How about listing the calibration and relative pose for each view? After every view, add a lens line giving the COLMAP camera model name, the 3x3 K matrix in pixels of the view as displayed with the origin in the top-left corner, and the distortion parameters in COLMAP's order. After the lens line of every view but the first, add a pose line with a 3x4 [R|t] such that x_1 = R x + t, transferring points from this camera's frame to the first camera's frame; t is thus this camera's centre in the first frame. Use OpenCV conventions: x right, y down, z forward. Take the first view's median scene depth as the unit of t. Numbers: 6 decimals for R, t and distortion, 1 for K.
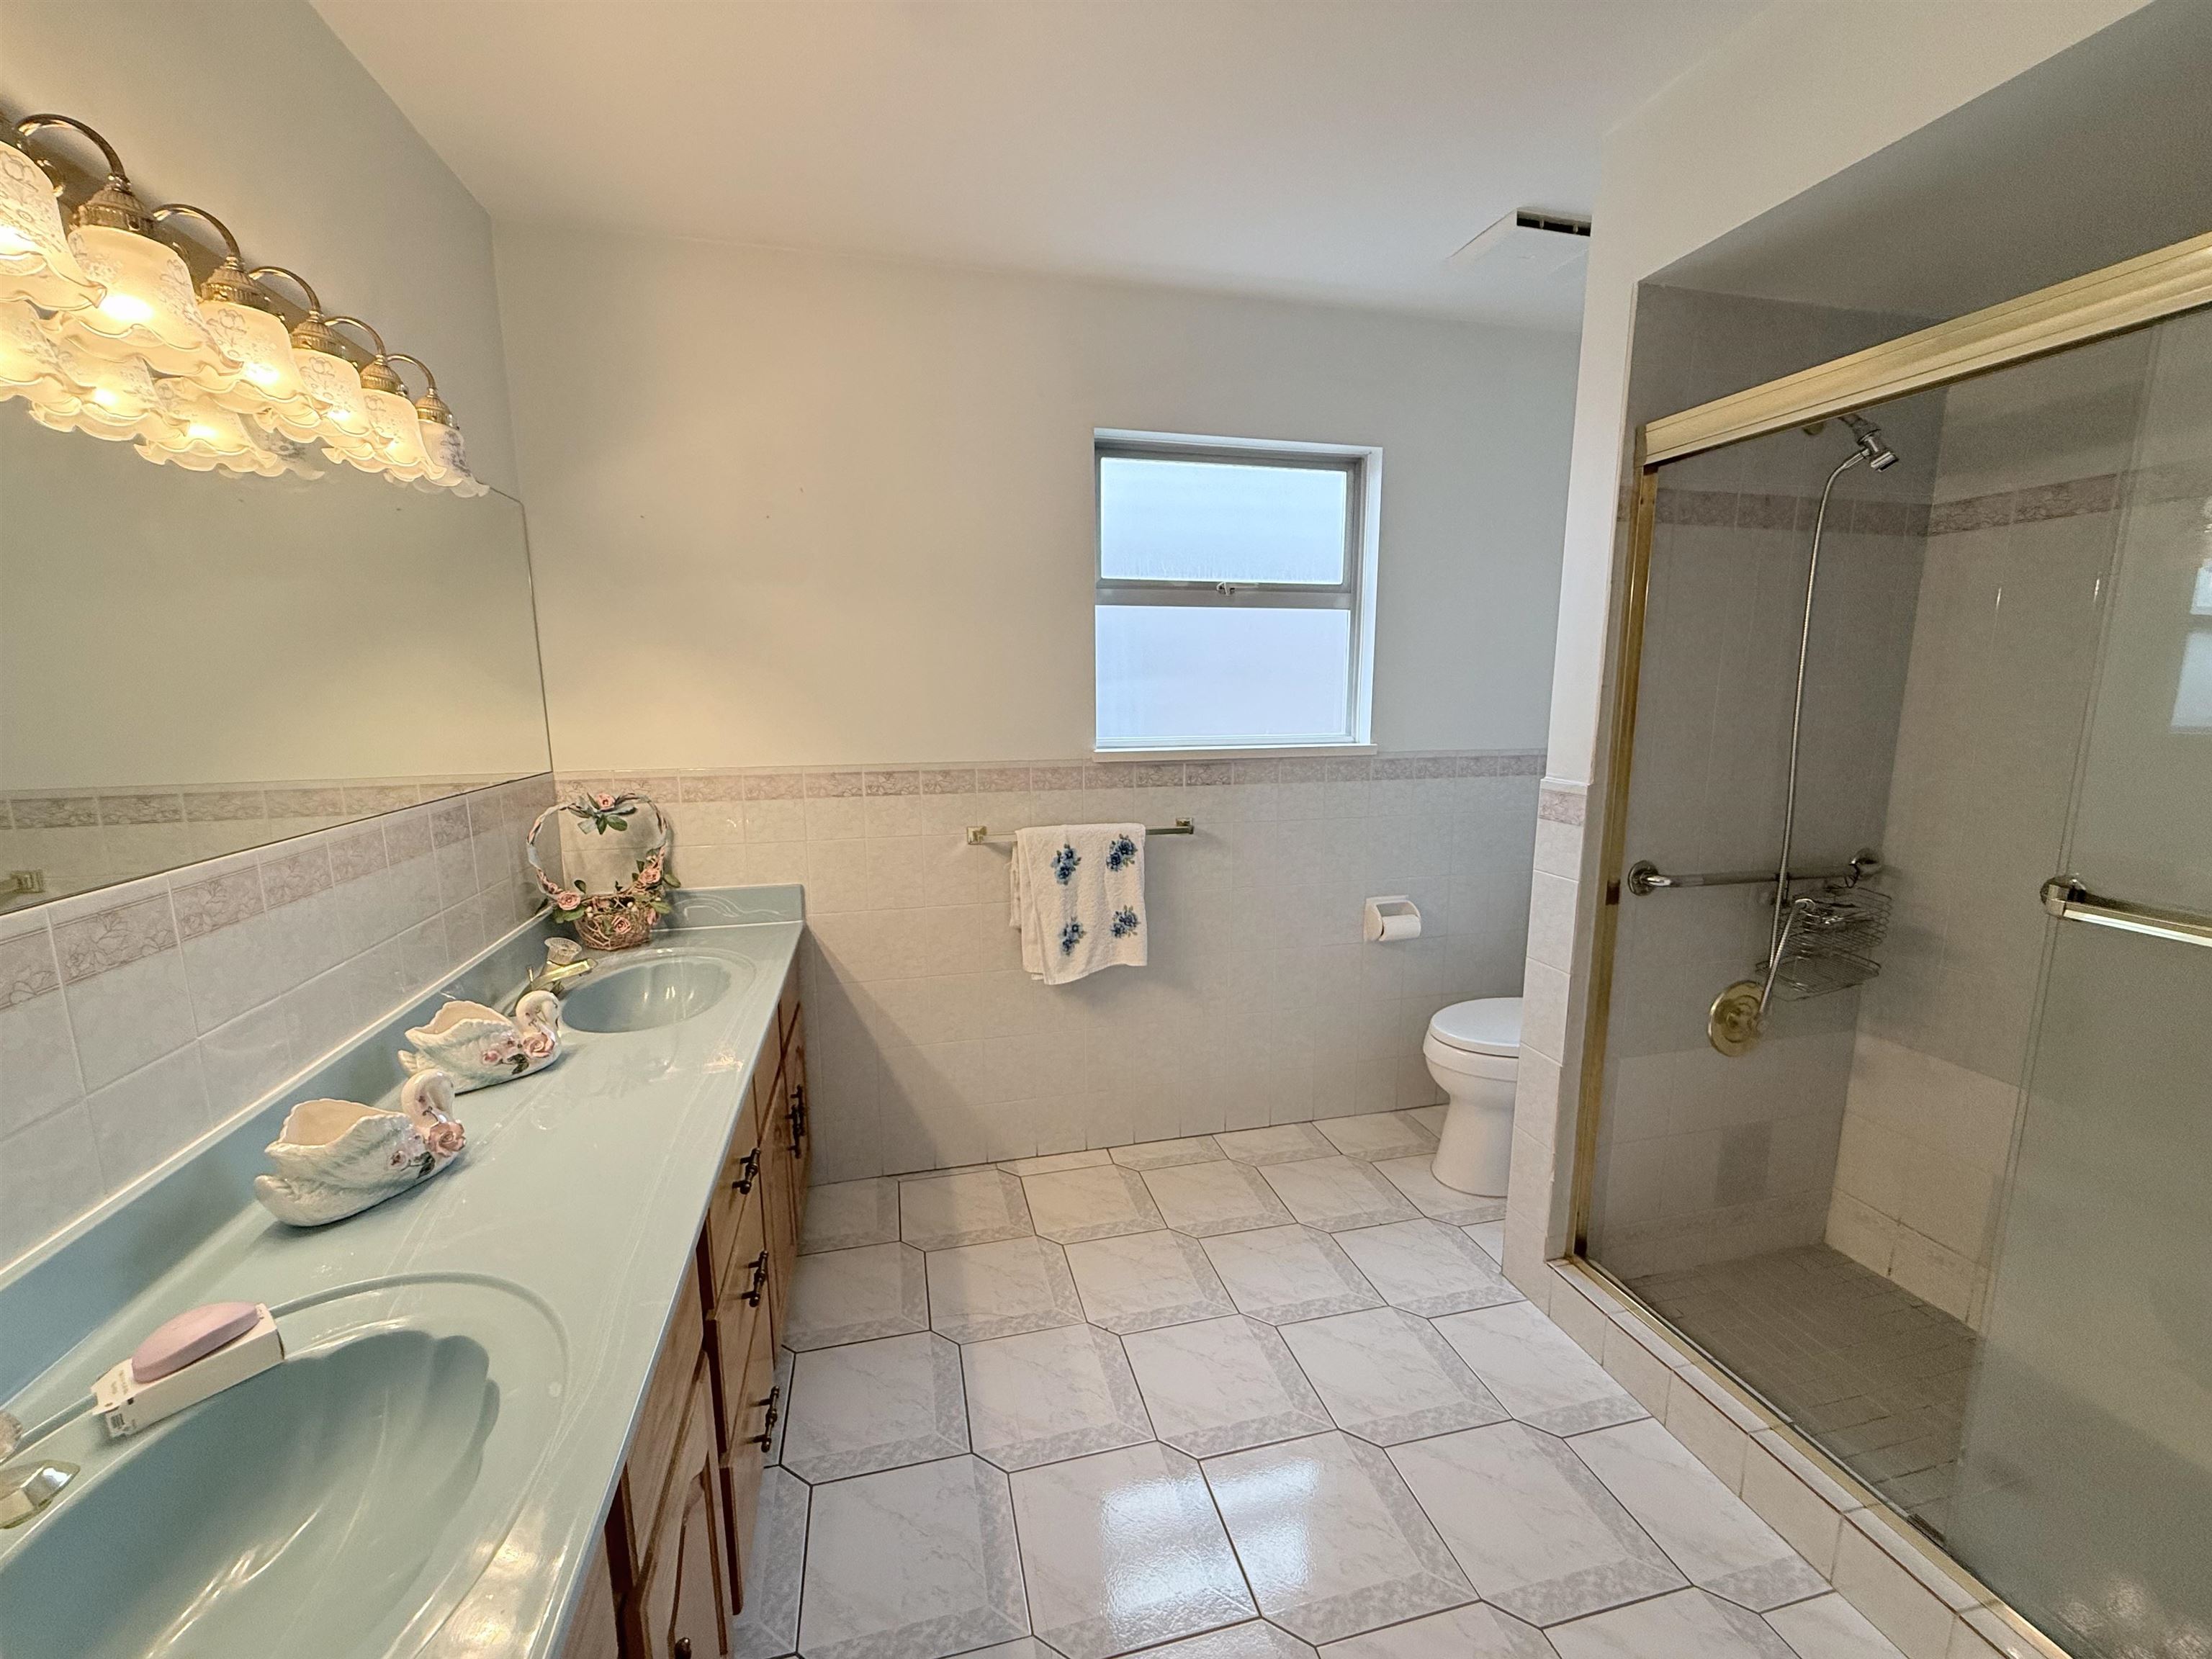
lens RADIAL K [[882.1, 0, 1102.1], [0, 882.1, 827.5], [0, 0, 1]] dist [0.000736, -0.000106]
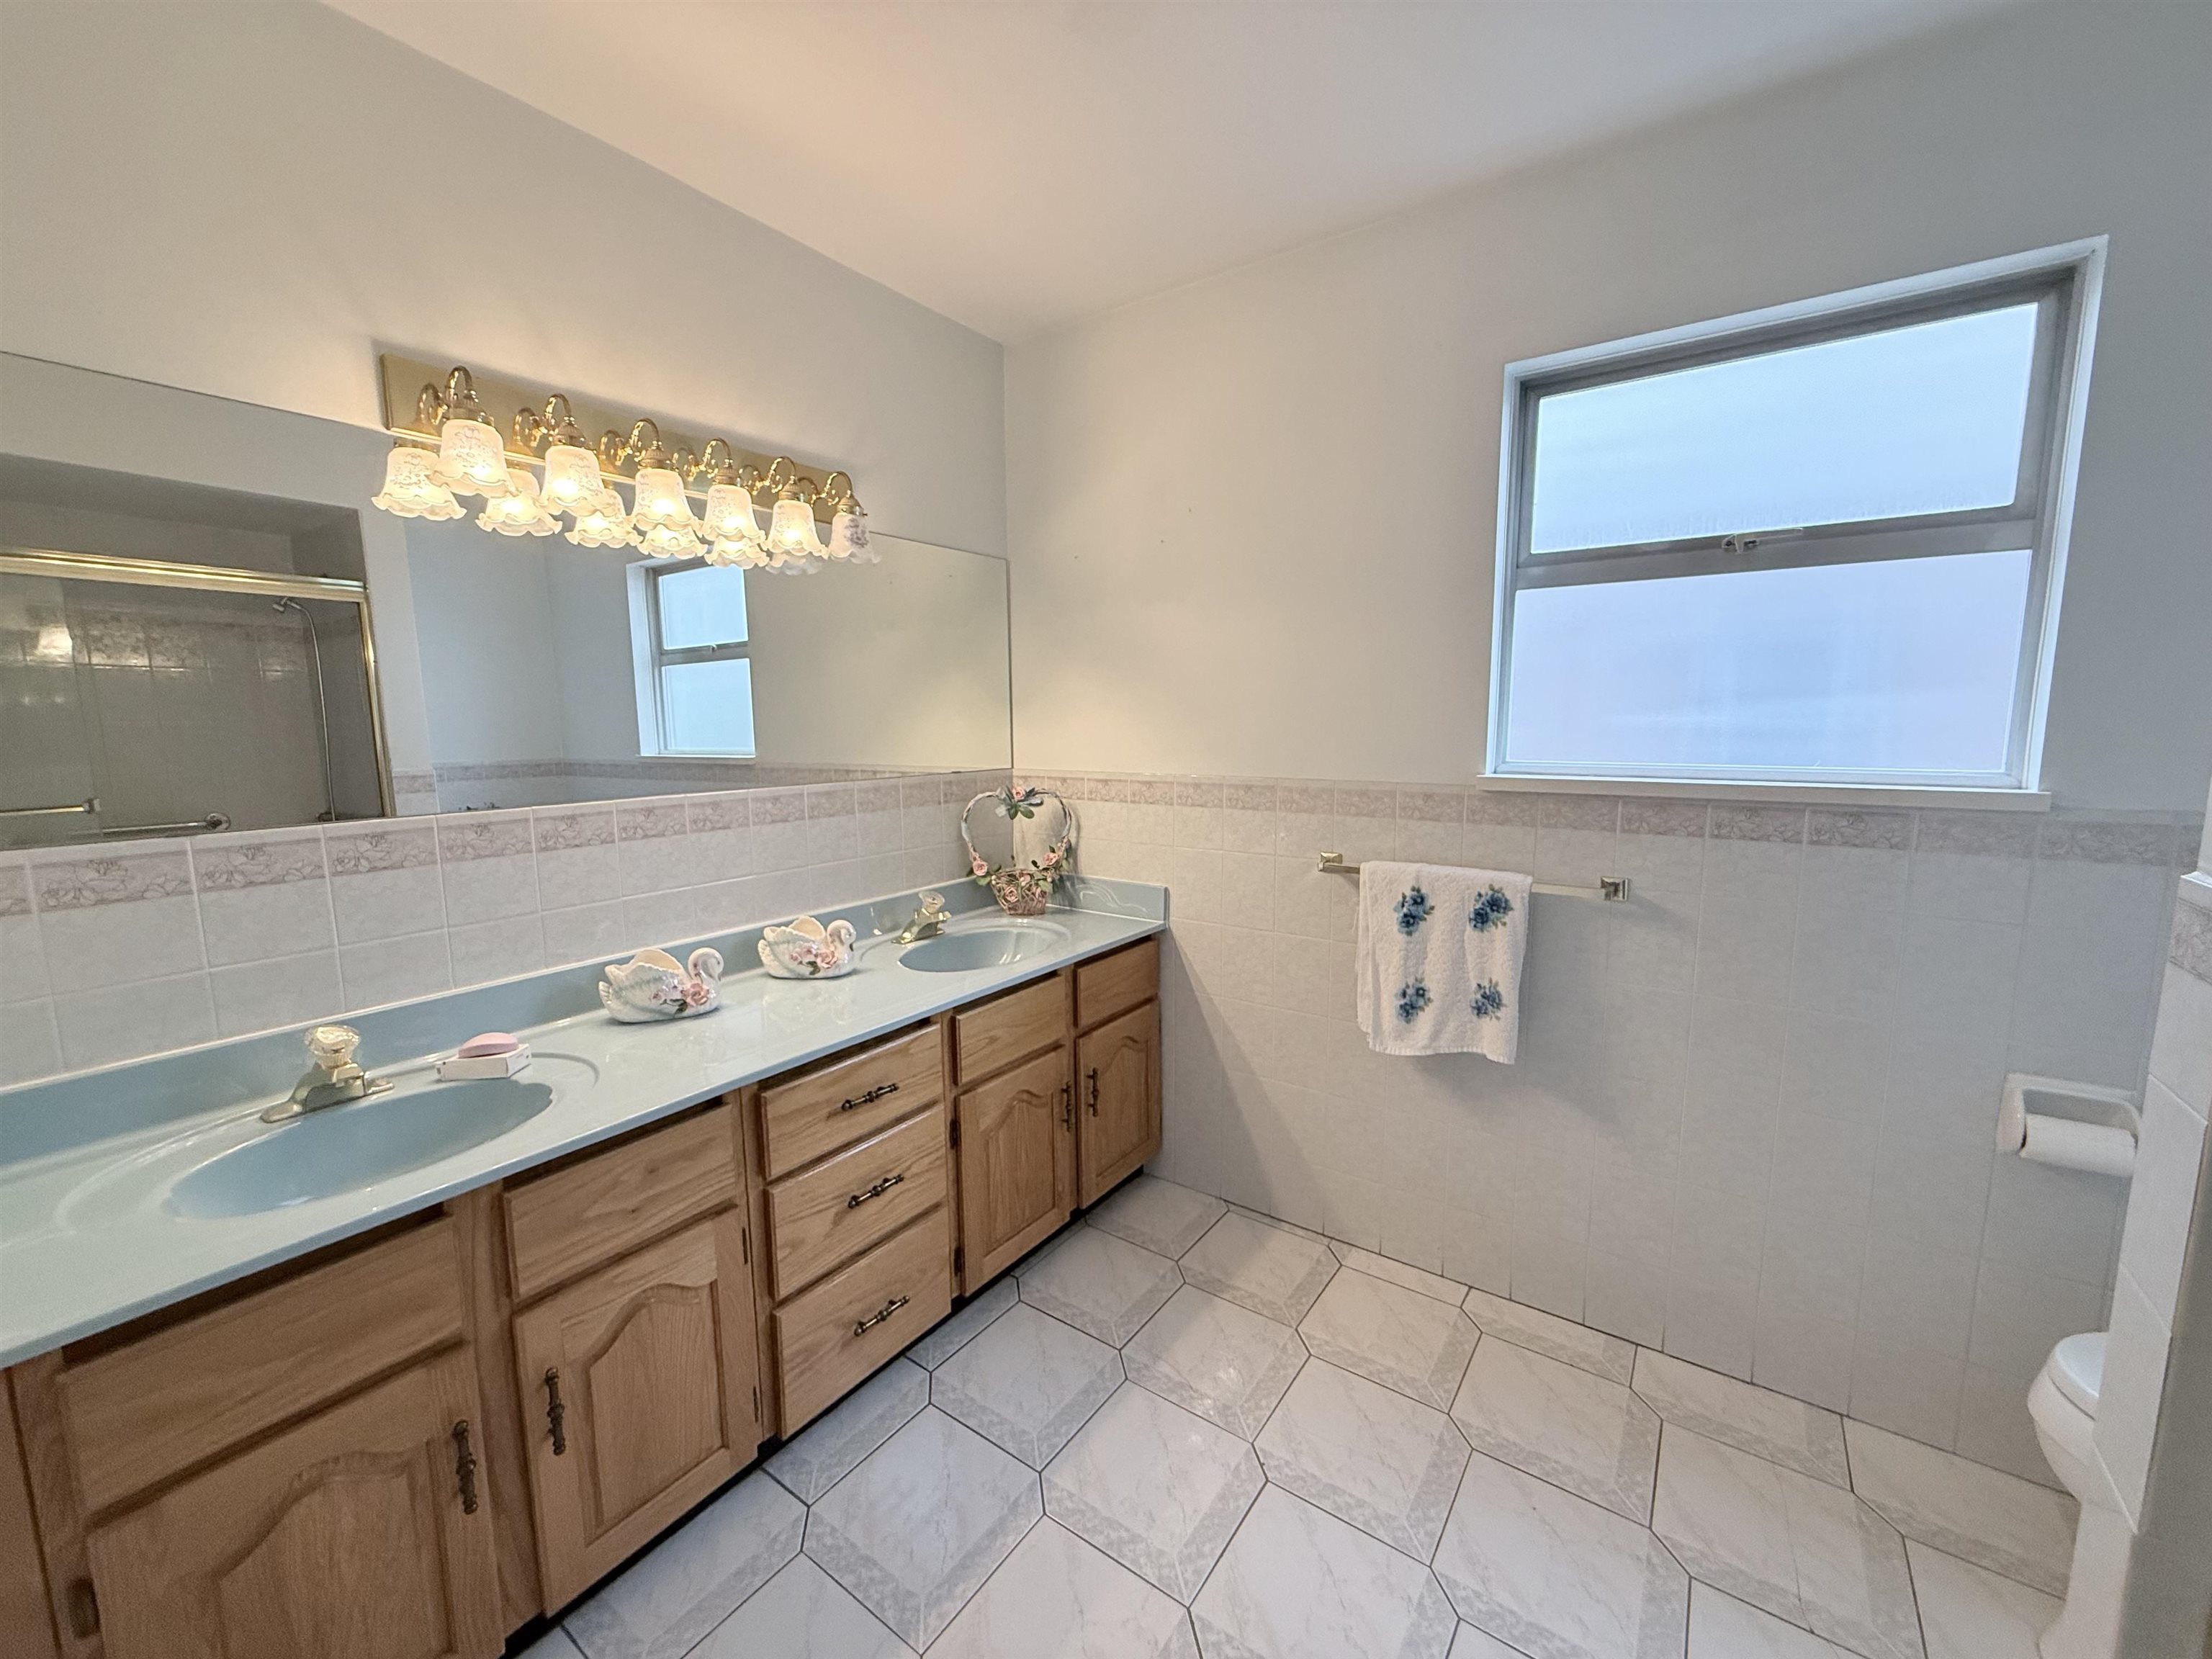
lens RADIAL K [[882.1, 0, 1098.1], [0, 882.1, 826.2], [0, 0, 1]] dist [0.000736, -0.000106]
pose [[0.651724, 0.093413, -0.752682, 0.378419], [-0.115908, 0.992996, 0.022876, -0.021226], [0.749547, 0.072333, 0.657987, 0.238479]]
